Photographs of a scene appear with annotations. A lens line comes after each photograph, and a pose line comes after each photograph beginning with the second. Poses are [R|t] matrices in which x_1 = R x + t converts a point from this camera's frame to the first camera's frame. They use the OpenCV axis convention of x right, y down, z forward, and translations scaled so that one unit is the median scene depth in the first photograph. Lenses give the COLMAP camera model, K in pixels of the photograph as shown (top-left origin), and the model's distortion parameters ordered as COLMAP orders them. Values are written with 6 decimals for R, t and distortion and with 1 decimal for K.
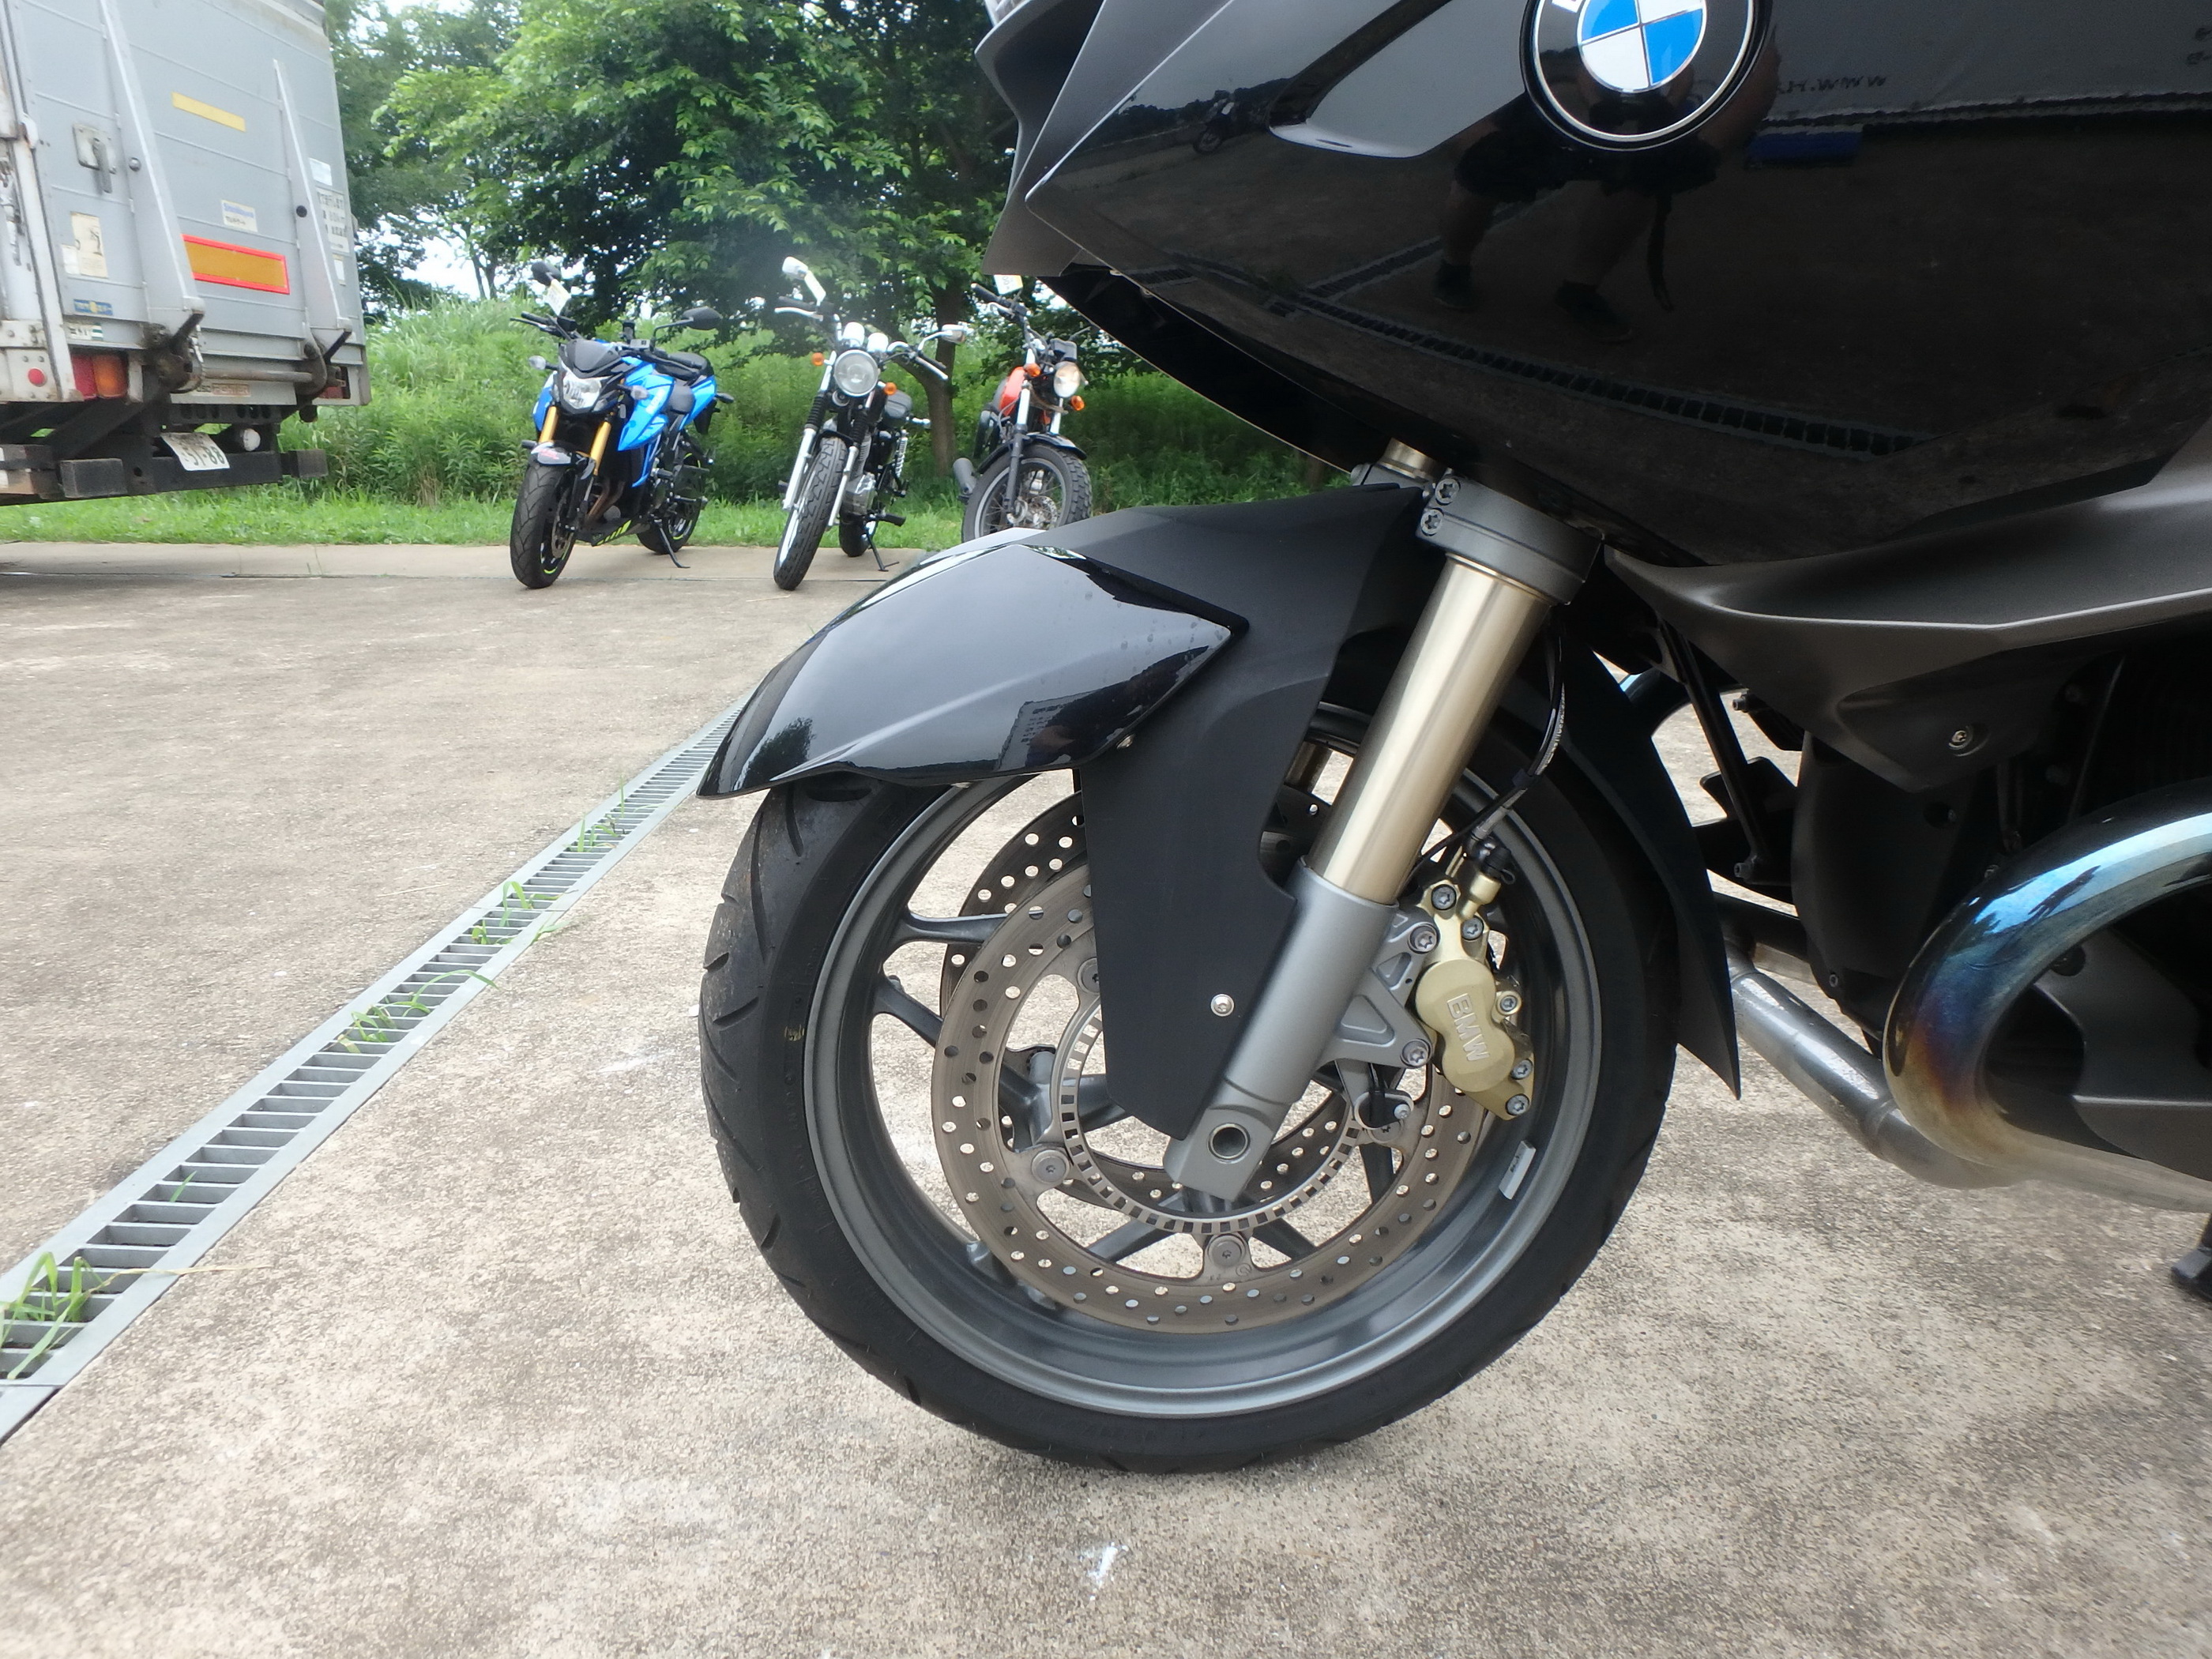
lens RADIAL K [[1374.5, 0, 1113.6], [0, 1374.5, 835.1], [0, 0, 1]] dist [-0.027990, 0.005597]
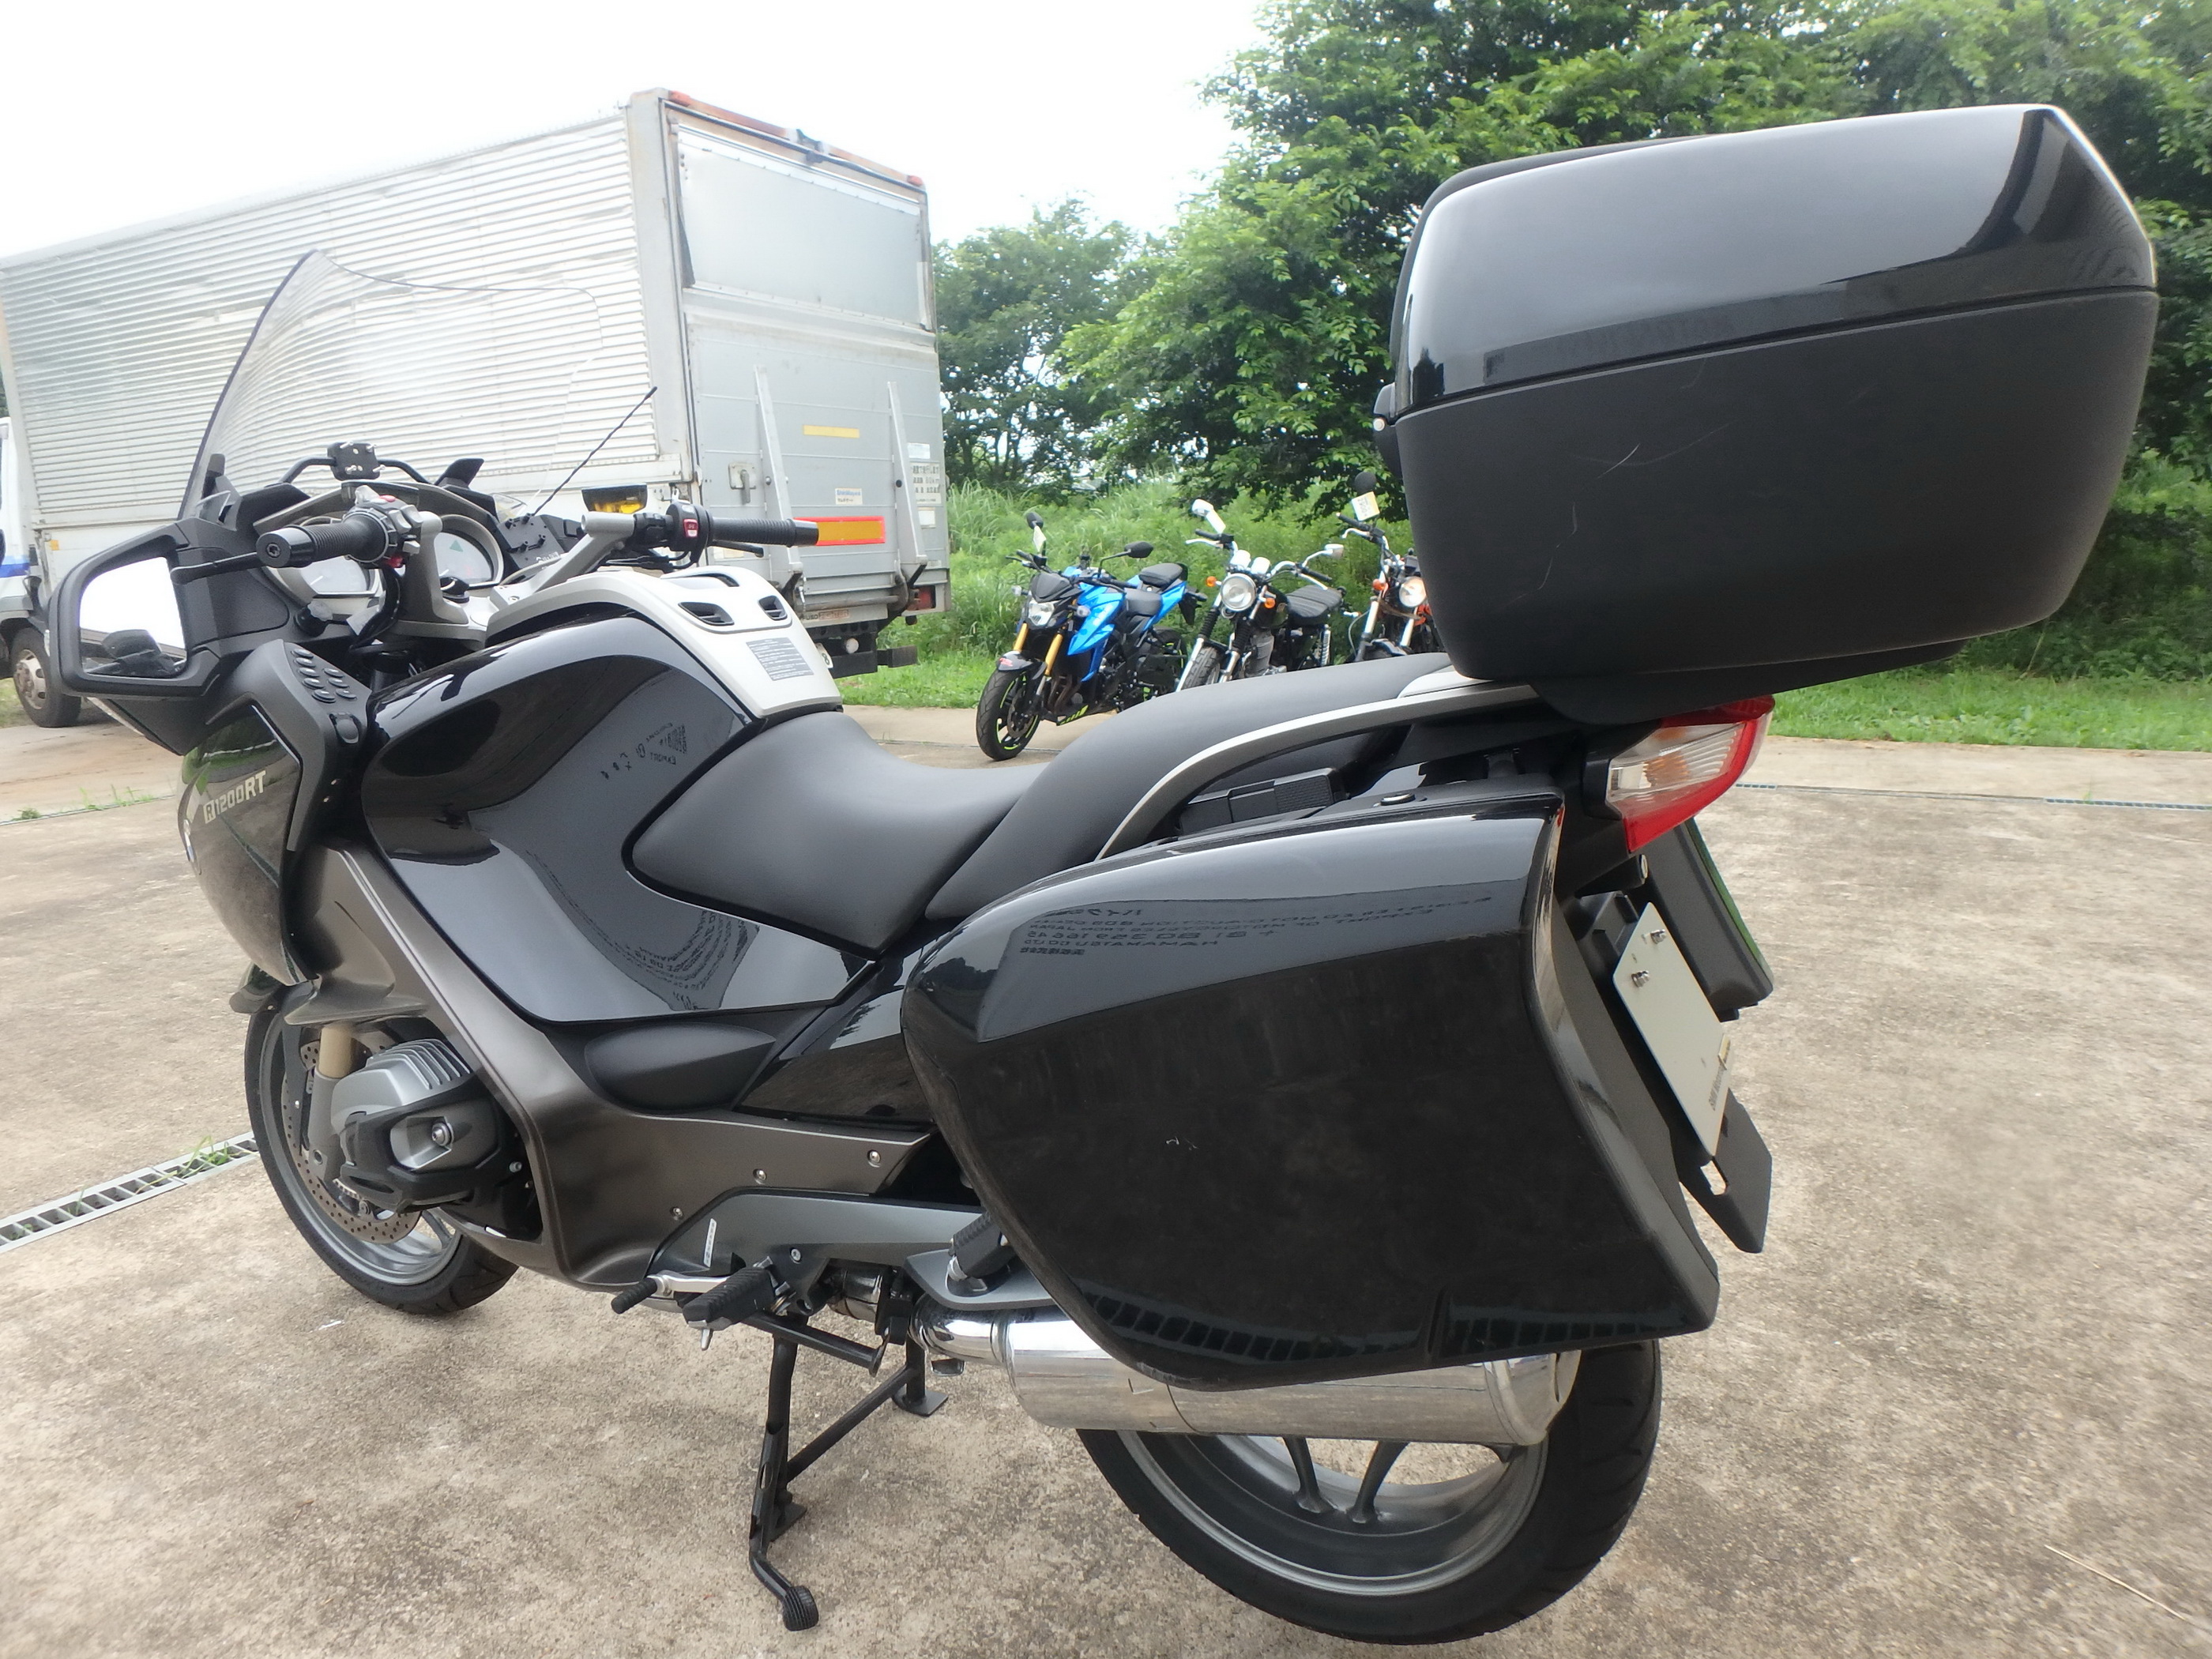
lens RADIAL K [[1411.6, 0, 1095.1], [0, 1411.6, 819.4], [0, 0, 1]] dist [0.001115, 0.011344]
pose [[0.841858, 0.059811, -0.536375, 0.374784], [-0.104350, 0.993125, -0.053038, -0.061112], [0.529515, 0.100621, 0.842312, -0.083805]]
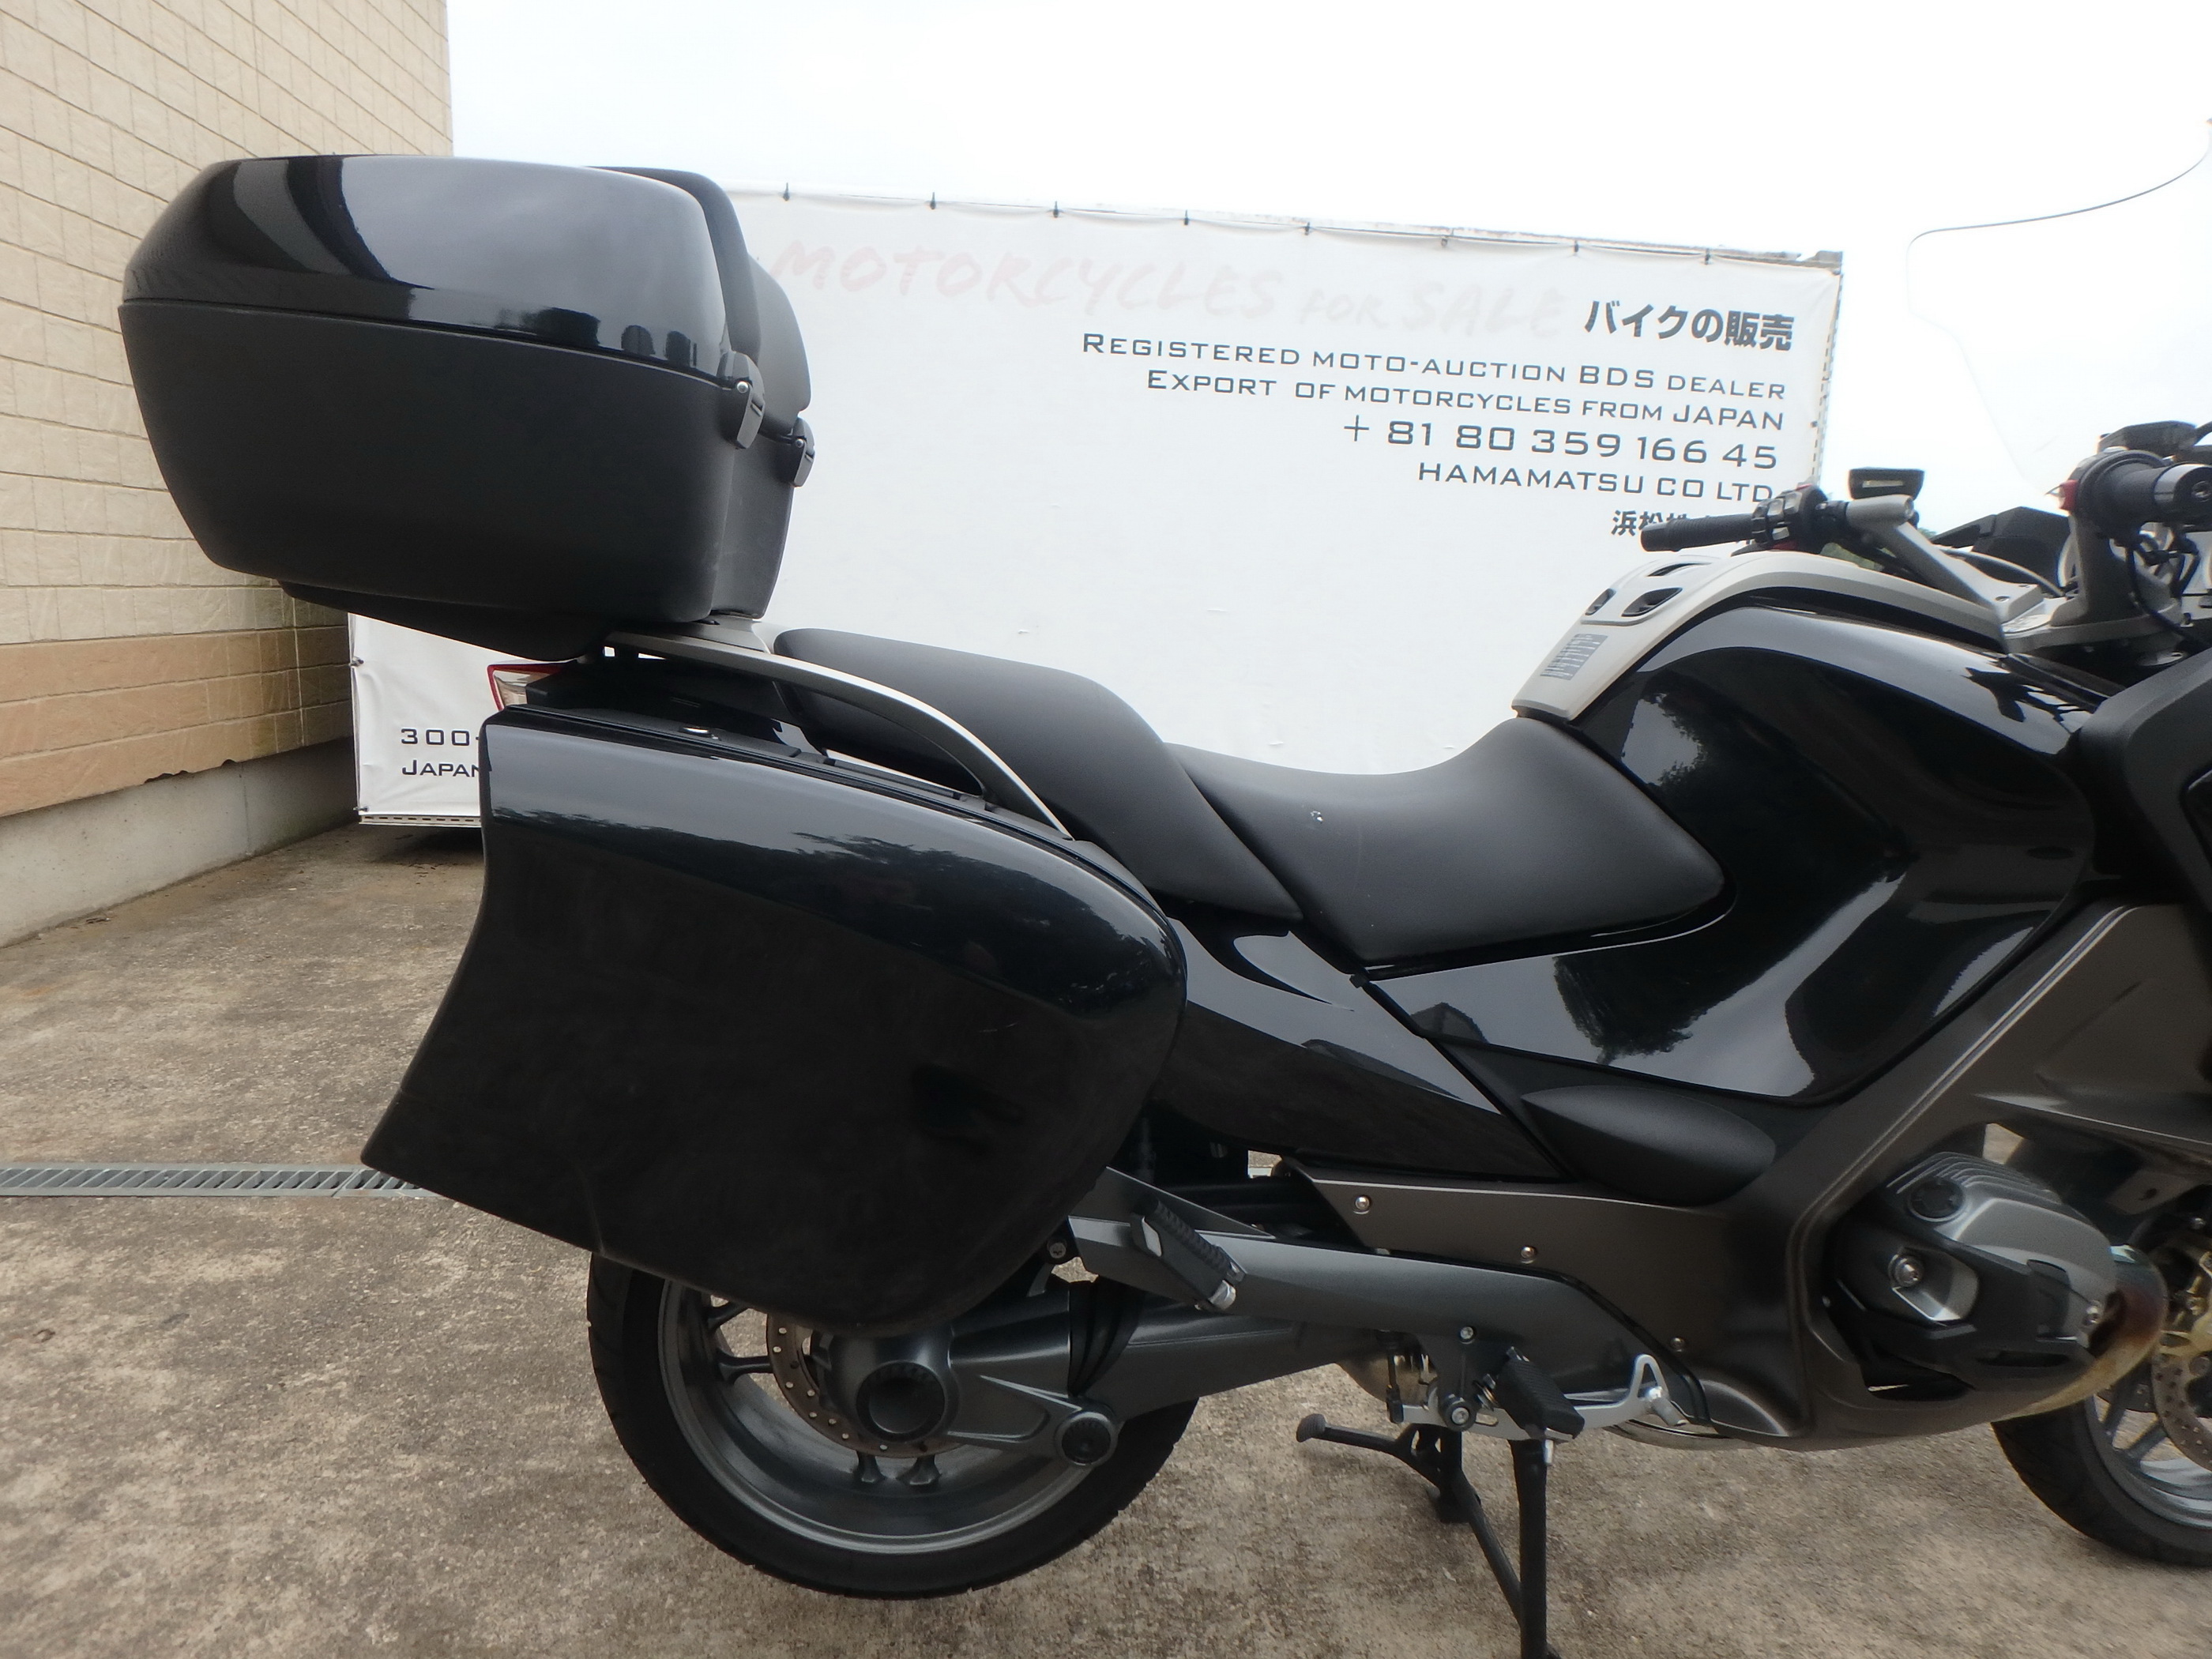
lens RADIAL K [[1396.7, 0, 1106.0], [0, 1396.7, 829.5], [0, 0, 1]] dist [-0.041086, 0.007534]
pose [[-0.997804, -0.038397, -0.053966, 0.254121], [-0.058129, 0.898223, 0.435680, -0.170848], [0.031745, 0.437860, -0.898482, 0.347800]]
